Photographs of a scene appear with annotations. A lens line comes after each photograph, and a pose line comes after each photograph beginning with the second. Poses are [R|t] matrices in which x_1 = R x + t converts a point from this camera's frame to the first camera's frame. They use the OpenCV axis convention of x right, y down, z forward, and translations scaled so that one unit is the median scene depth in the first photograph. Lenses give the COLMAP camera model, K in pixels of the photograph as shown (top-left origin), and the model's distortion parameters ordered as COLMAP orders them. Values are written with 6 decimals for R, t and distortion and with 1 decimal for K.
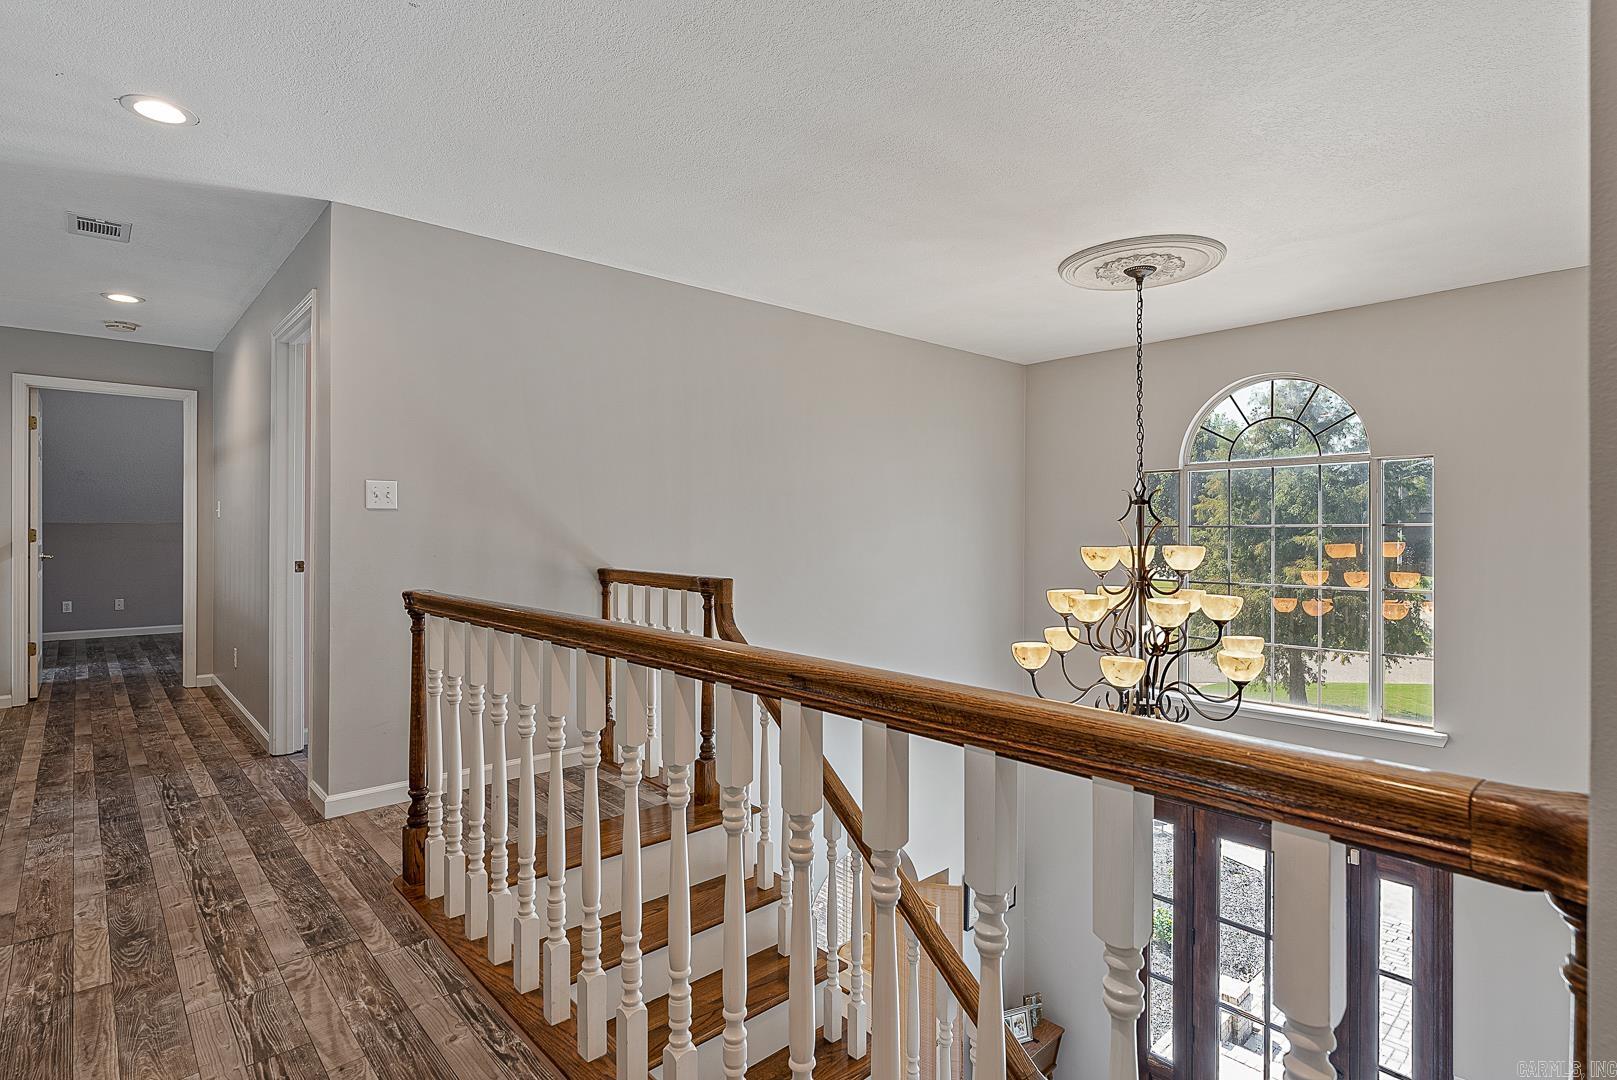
lens RADIAL K [[823.1, 0, 809.2], [0, 823.1, 535.2], [0, 0, 1]] dist [0.001769, 0.000686]
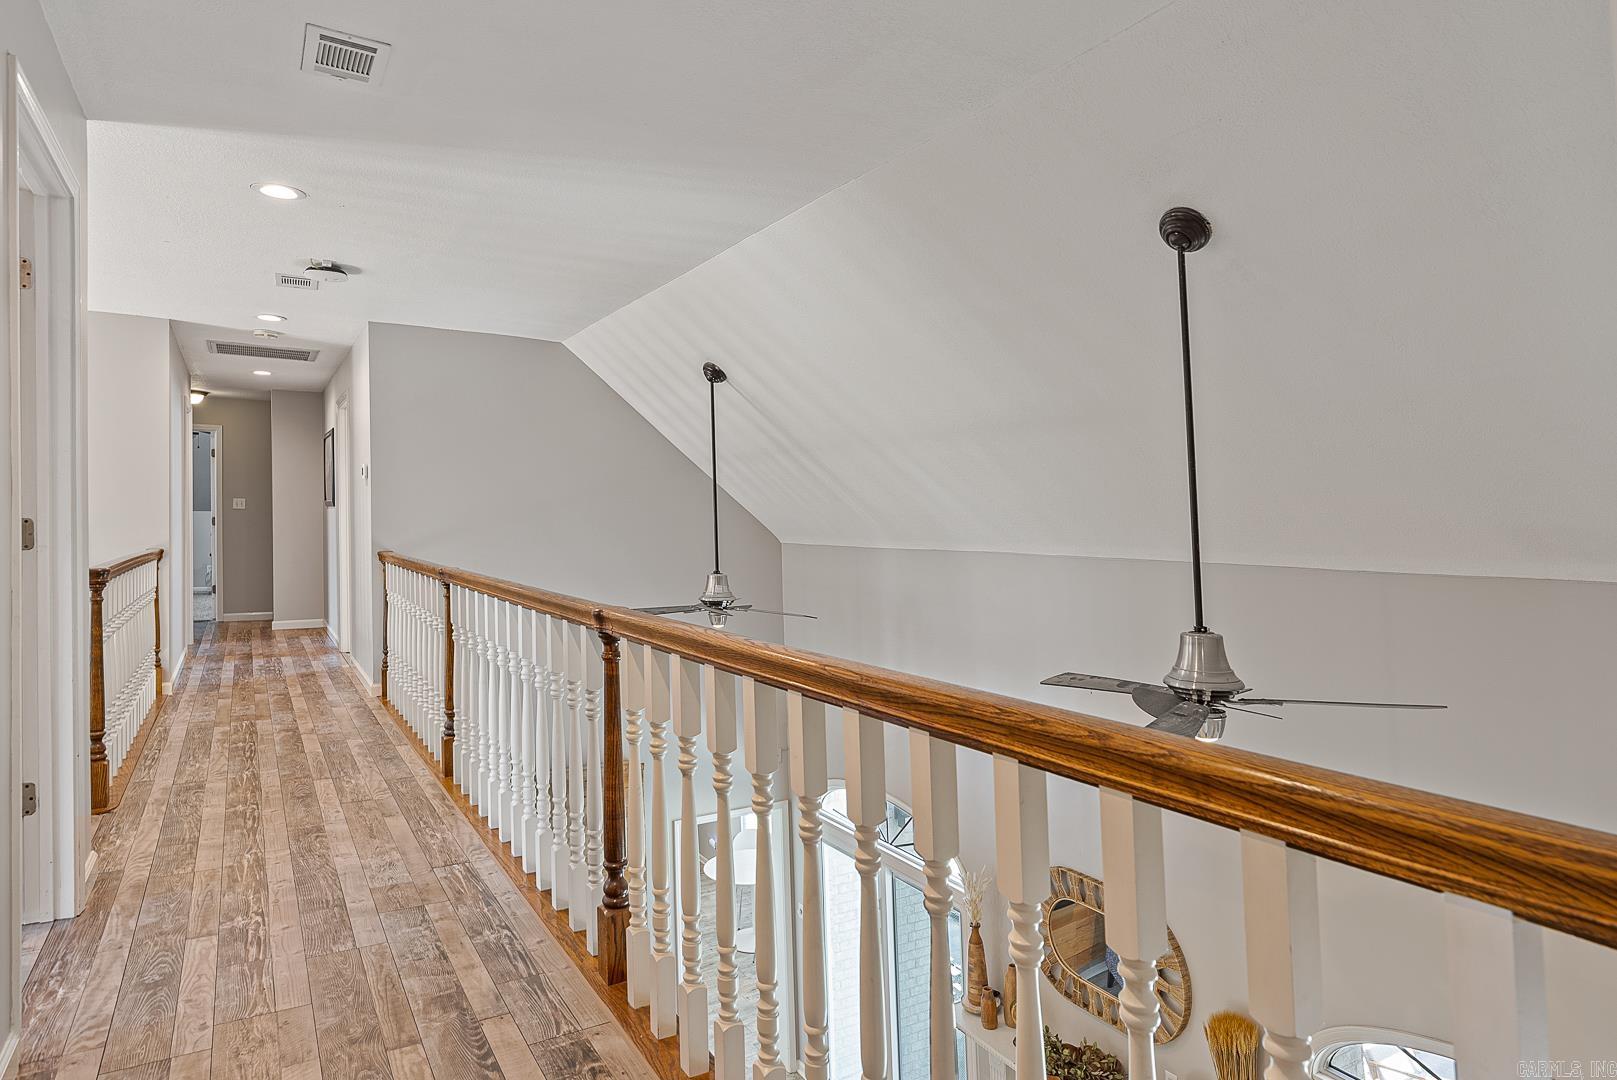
lens RADIAL K [[928.1, 0, 808.5], [0, 928.1, 536.5], [0, 0, 1]] dist [0.000112, -0.000048]
pose [[-0.983633, -0.007629, 0.180021, -1.638216], [-0.003412, 0.999713, 0.023722, -0.016595], [-0.180150, 0.022720, -0.983377, 2.009800]]
